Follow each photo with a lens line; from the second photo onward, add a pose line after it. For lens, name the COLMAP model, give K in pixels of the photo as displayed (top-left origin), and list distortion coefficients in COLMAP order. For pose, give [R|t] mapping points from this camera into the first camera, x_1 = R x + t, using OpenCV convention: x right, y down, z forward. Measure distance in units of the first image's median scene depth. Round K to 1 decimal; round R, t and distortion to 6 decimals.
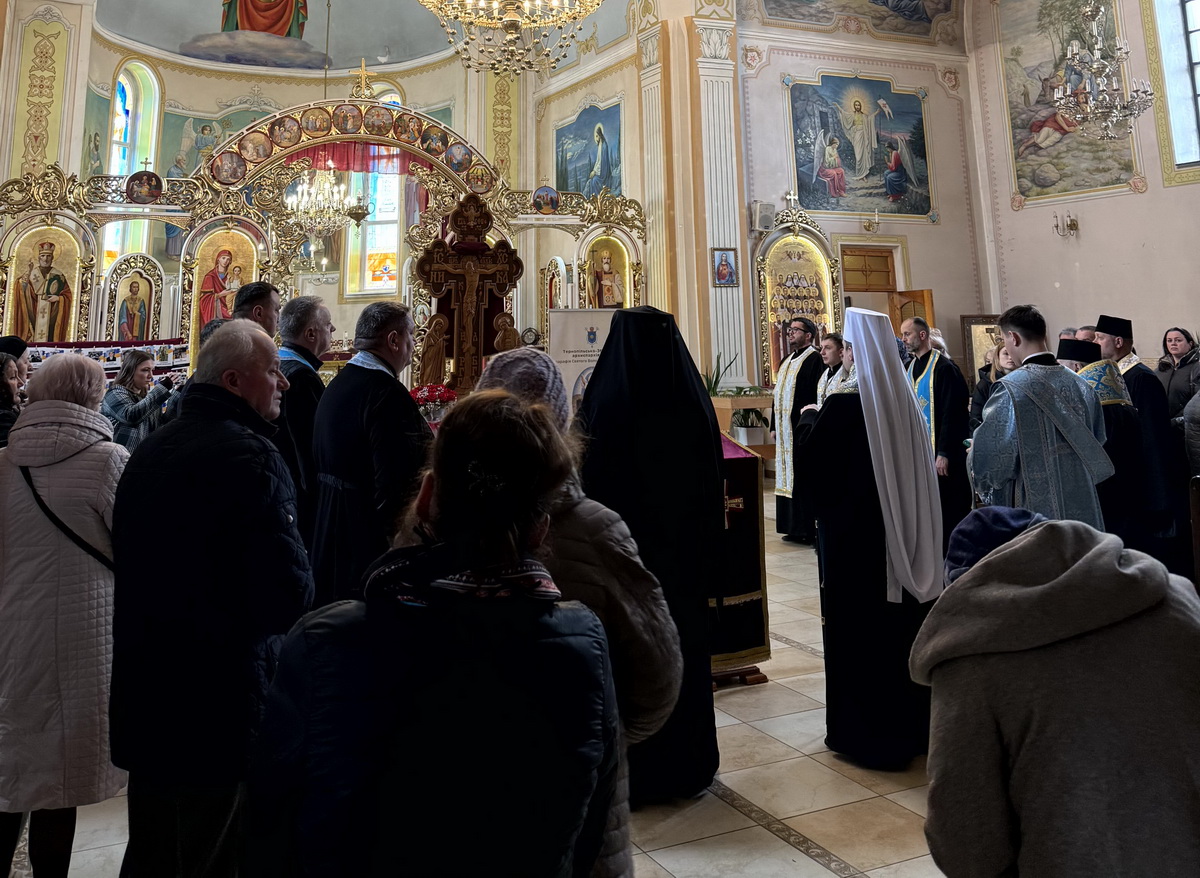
lens RADIAL K [[1098.2, 0, 597.1], [0, 1098.2, 77.6], [0, 0, 1]] dist [0.191212, -0.396460]
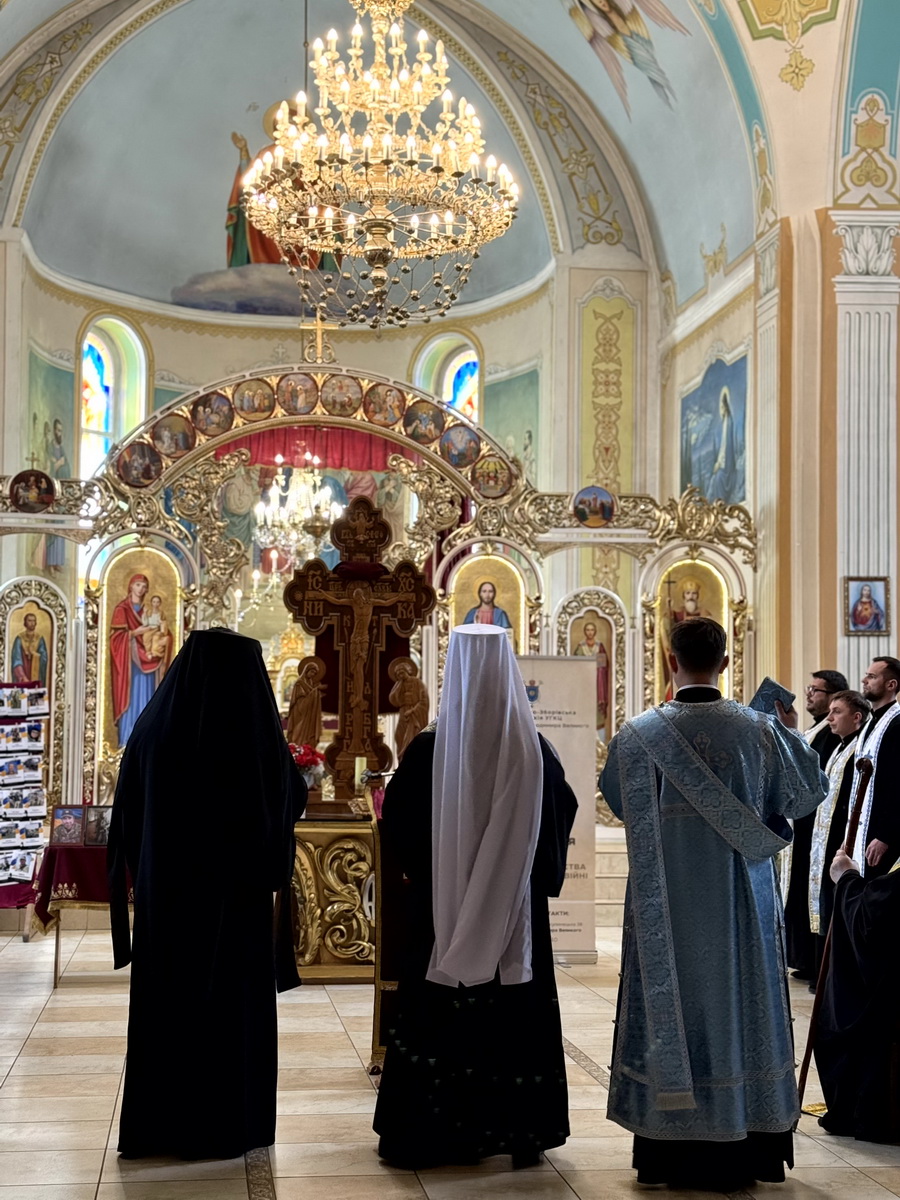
lens RADIAL K [[1815.9, 0, 450.0], [0, 1815.9, 600.0], [0, 0, 1]] dist [0.148113, 0.153731]
pose [[0.950677, 0.005251, -0.310138, 0.217950], [0.043461, 0.987738, 0.149948, -0.002646], [0.307122, -0.156031, 0.938792, -0.076670]]
